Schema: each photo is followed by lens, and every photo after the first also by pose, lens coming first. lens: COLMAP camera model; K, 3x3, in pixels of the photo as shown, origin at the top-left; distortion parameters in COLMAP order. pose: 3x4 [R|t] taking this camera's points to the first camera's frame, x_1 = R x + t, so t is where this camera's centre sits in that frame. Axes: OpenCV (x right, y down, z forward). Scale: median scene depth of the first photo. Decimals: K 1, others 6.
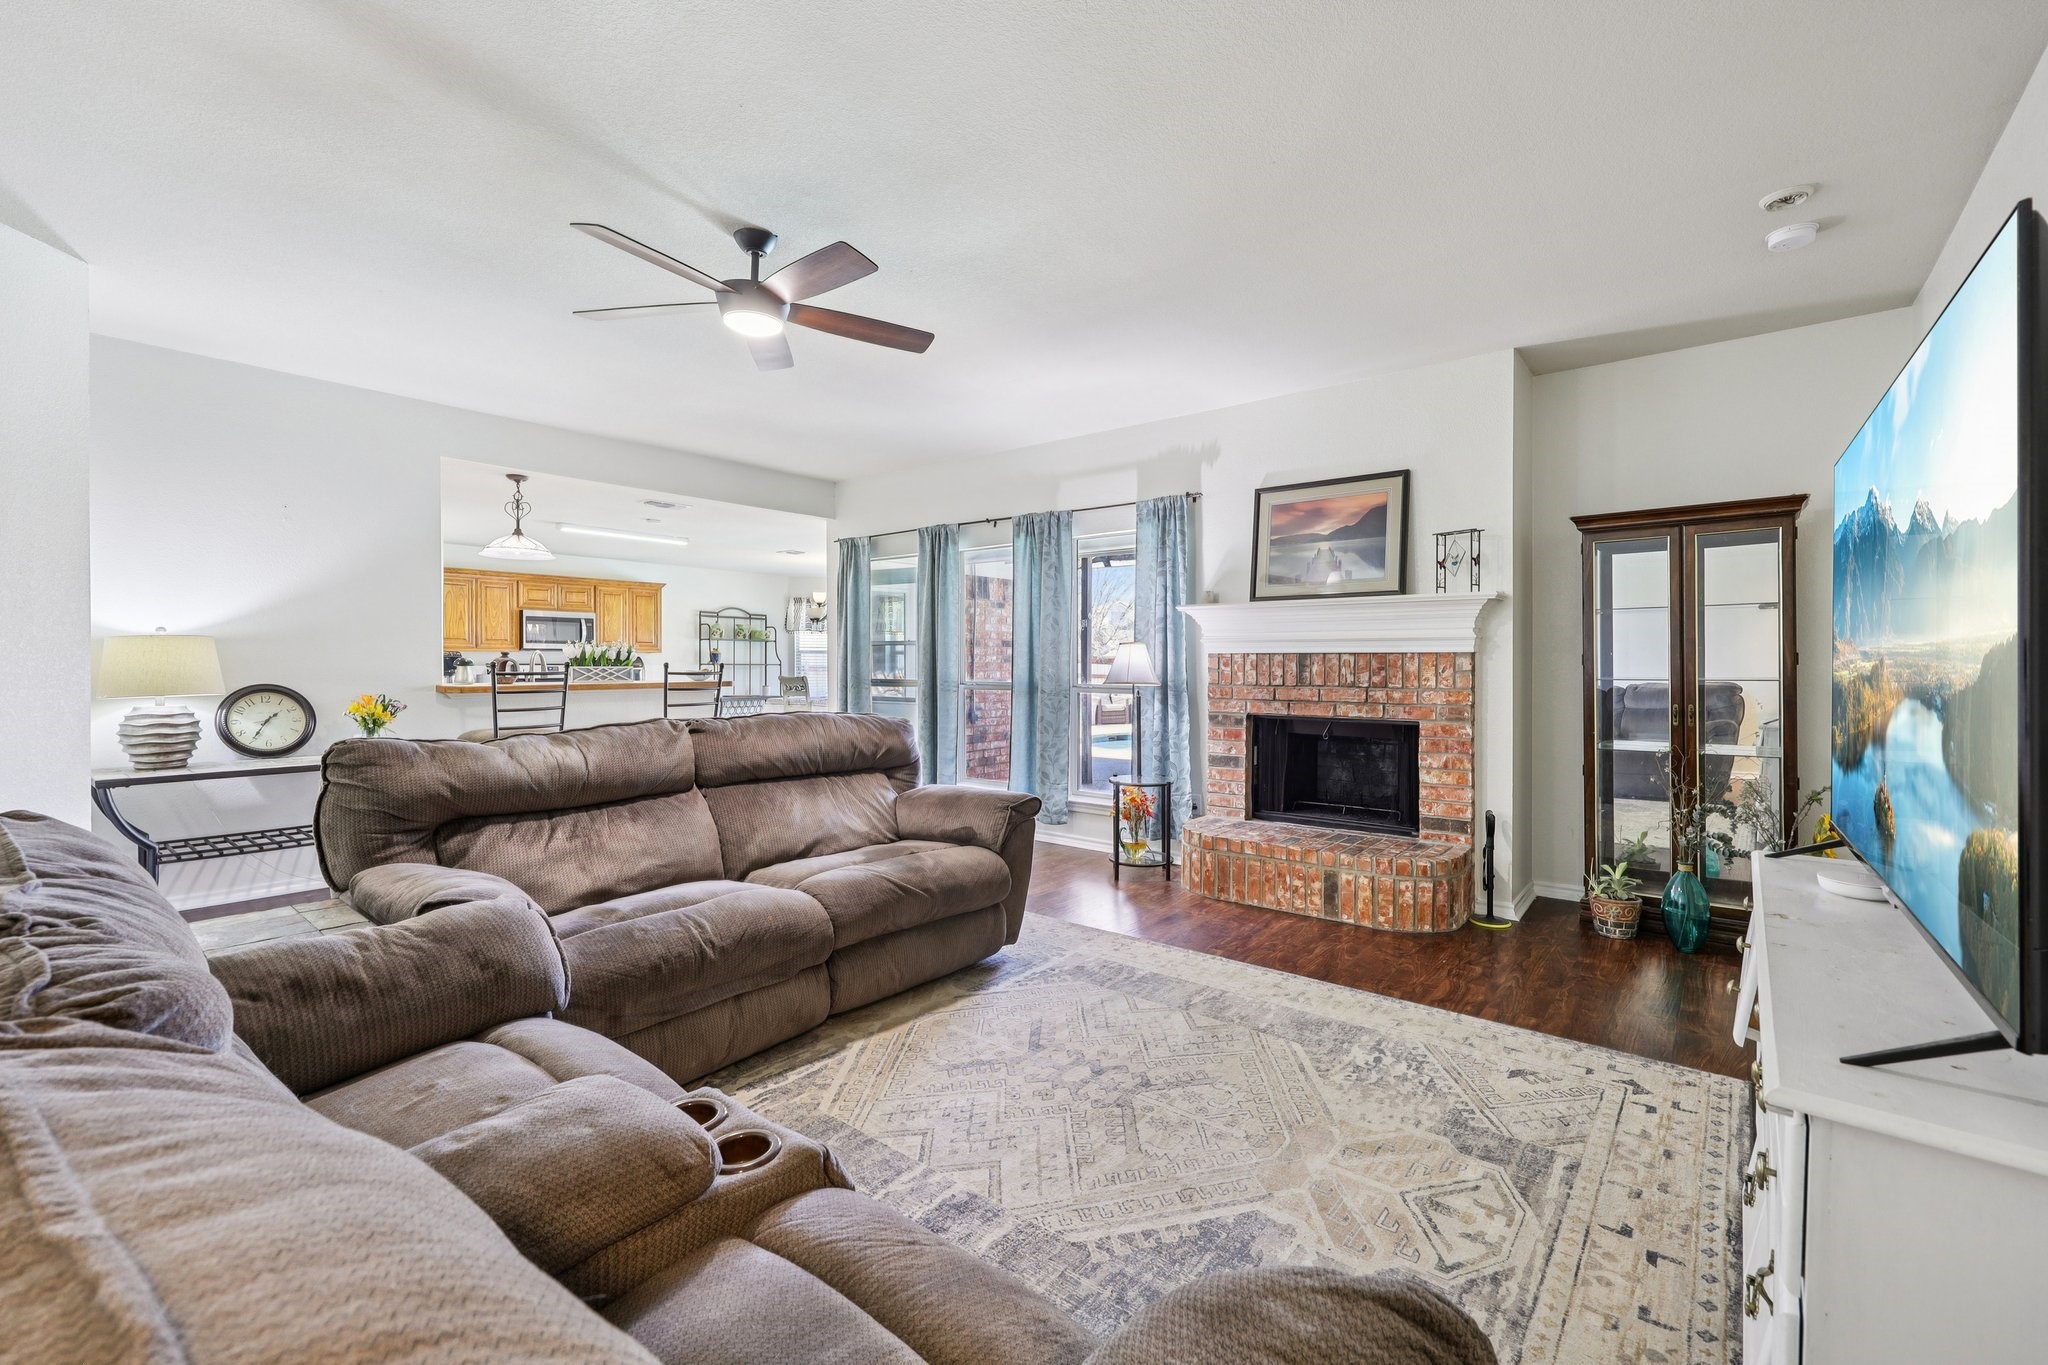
lens RADIAL K [[864.5, 0, 1027.4], [0, 864.5, 666.6], [0, 0, 1]] dist [0.008775, -0.000608]
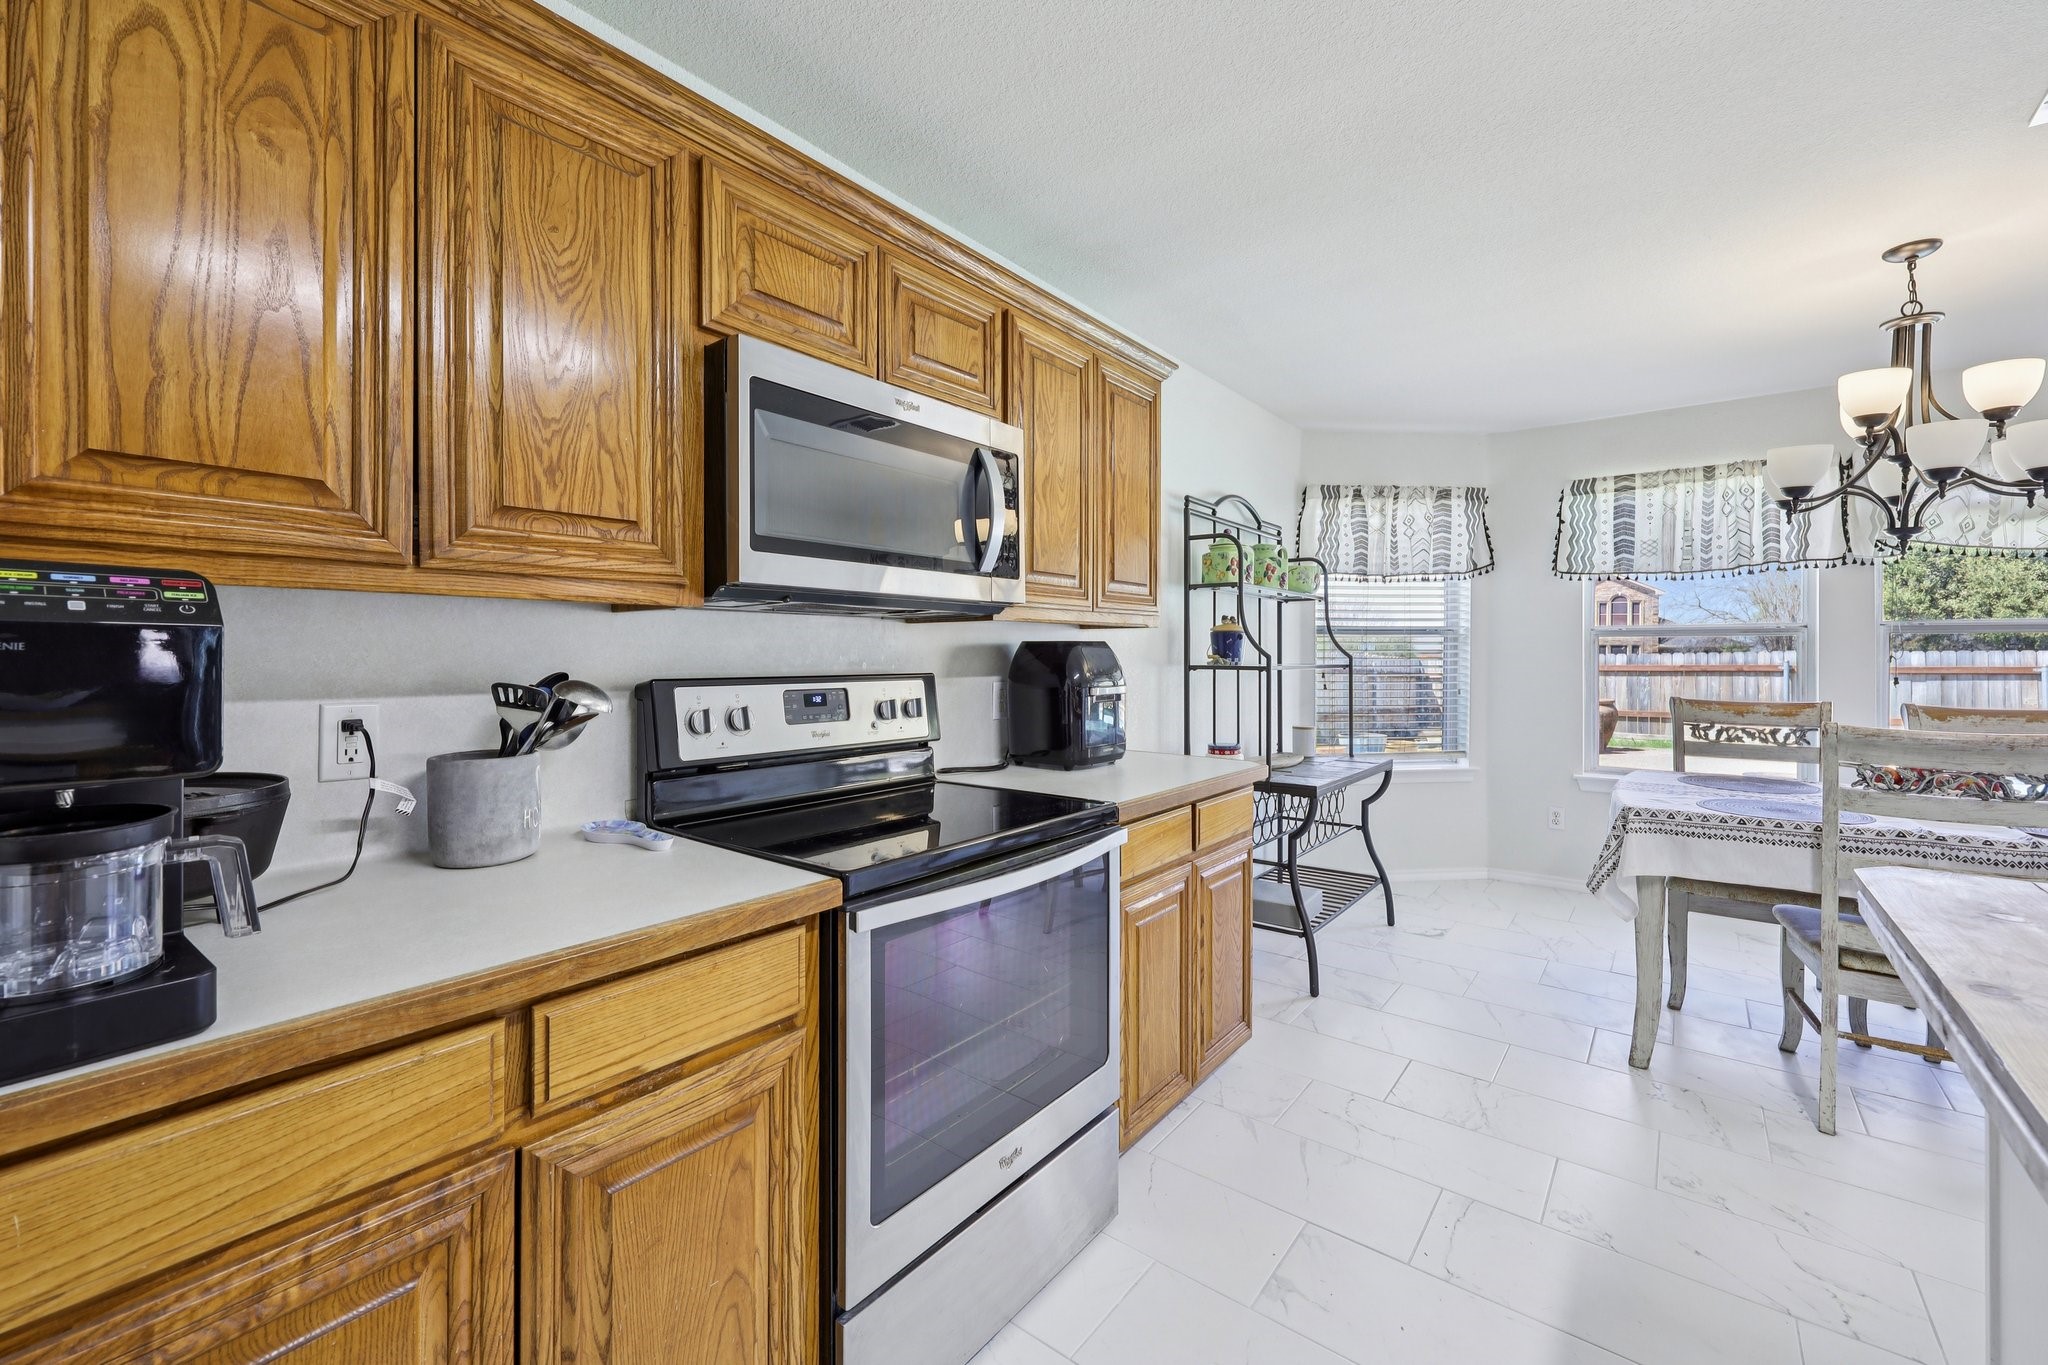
lens RADIAL K [[838.4, 0, 1025.1], [0, 838.4, 653.6], [0, 0, 1]] dist [0.000473, 0.000197]
pose [[0.999902, -0.003938, 0.013417, -1.261532], [0.004023, 0.999972, -0.006318, -0.017588], [-0.013391, 0.006371, 0.999890, 2.017205]]
